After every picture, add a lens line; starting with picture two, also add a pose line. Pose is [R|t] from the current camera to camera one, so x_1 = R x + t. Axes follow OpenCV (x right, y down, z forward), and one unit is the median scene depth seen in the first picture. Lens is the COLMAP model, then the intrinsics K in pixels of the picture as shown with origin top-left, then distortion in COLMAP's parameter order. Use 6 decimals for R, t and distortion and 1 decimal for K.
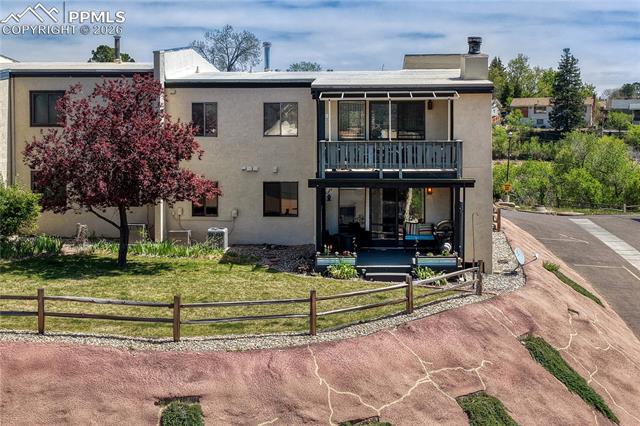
lens RADIAL K [[825.0, 0, 320.0], [0, 825.0, 213.0], [0, 0, 1]] dist [0.102483, -0.003150]
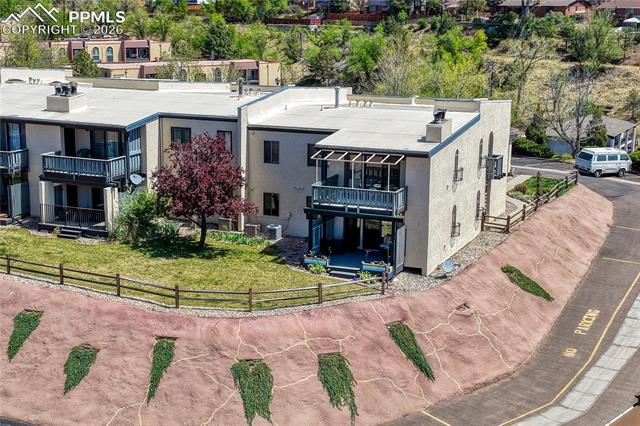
lens RADIAL K [[825.0, 0, 320.0], [0, 825.0, 213.0], [0, 0, 1]] dist [0.102483, -0.003150]
pose [[0.952287, 0.077824, -0.295115, 0.679055], [-0.051047, 0.993937, 0.097387, -0.263157], [0.300904, -0.077676, 0.950486, -0.699441]]
